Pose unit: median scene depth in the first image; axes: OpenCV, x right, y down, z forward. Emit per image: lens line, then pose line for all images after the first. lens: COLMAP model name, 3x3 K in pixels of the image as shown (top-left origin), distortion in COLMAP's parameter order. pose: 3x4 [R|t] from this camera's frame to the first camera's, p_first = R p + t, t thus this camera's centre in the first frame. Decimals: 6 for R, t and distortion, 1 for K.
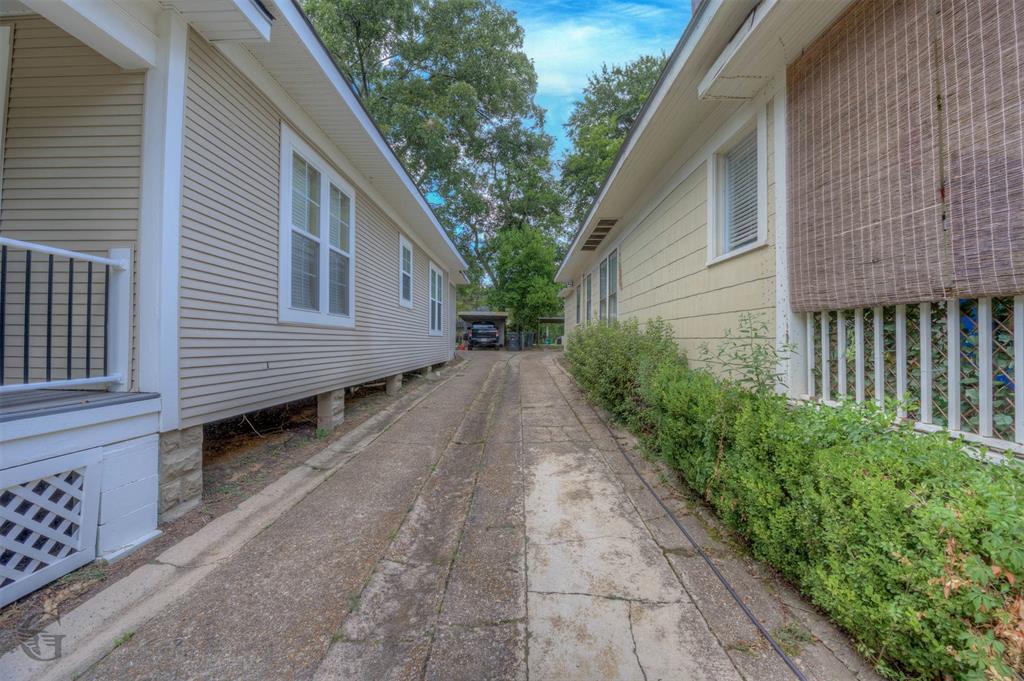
lens RADIAL K [[405.1, 0, 512.0], [0, 405.1, 340.5], [0, 0, 1]] dist [-0.026657, -0.000274]
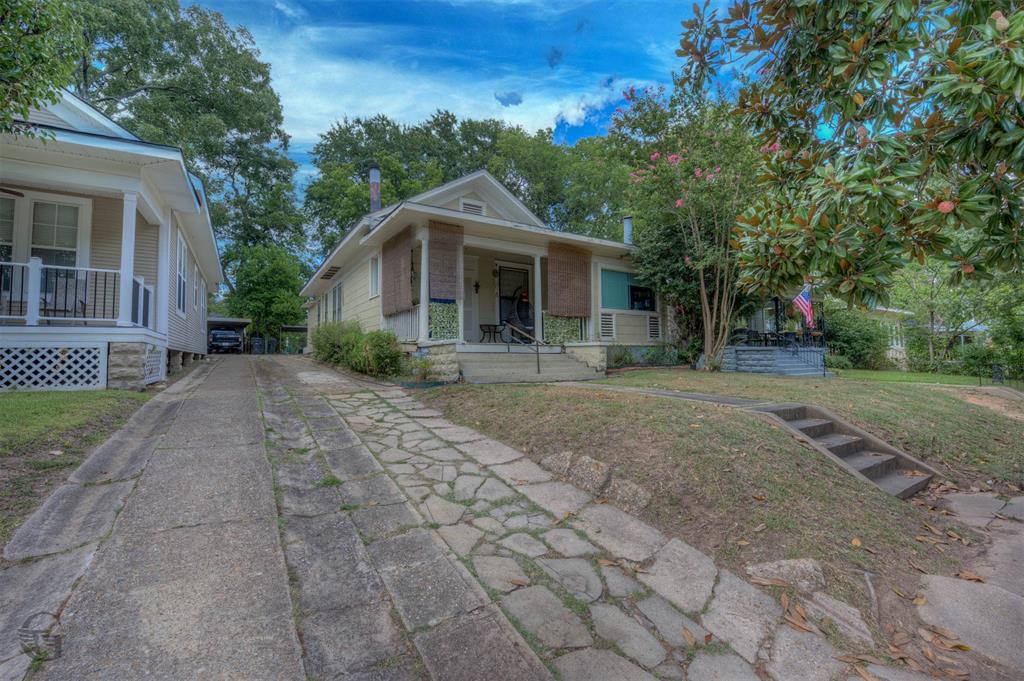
lens RADIAL K [[428.1, 0, 512.0], [0, 428.1, 340.5], [0, 0, 1]] dist [-0.020237, -0.000114]
pose [[0.836283, 0.007304, 0.548250, -0.059275], [0.012939, 0.999370, -0.033050, 0.042205], [-0.548146, 0.034733, 0.835661, -0.415540]]
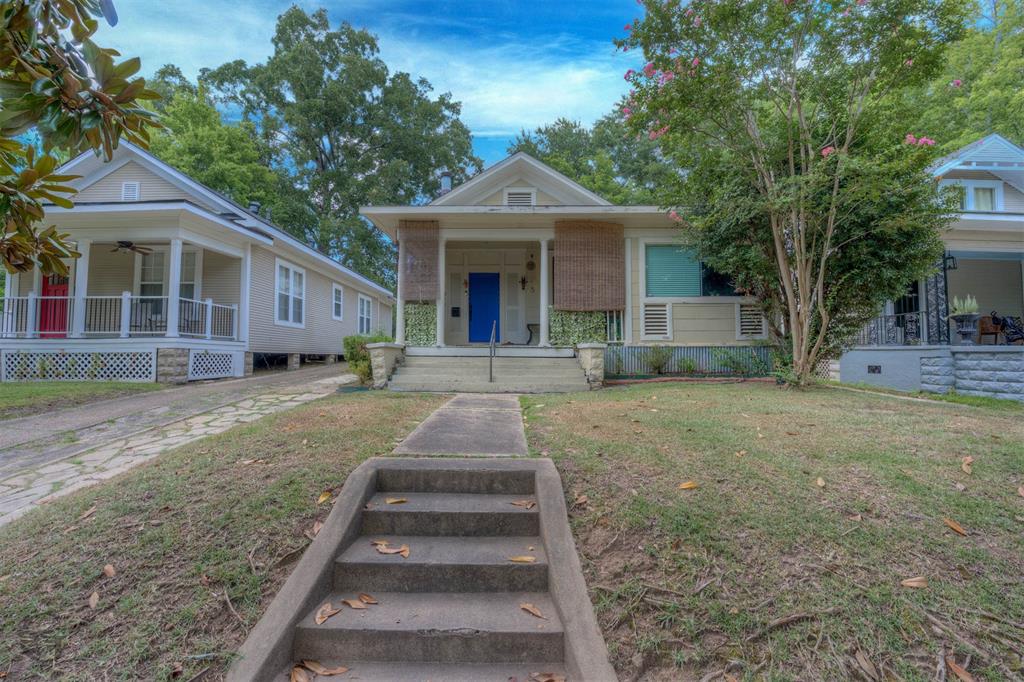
lens RADIAL K [[428.1, 0, 512.0], [0, 428.1, 341.0], [0, 0, 1]] dist [-0.020237, -0.000114]
pose [[0.999878, -0.007026, 0.013921, 0.226371], [0.007524, 0.999322, -0.036041, 0.040153], [-0.013659, 0.036141, 0.999253, -0.432181]]
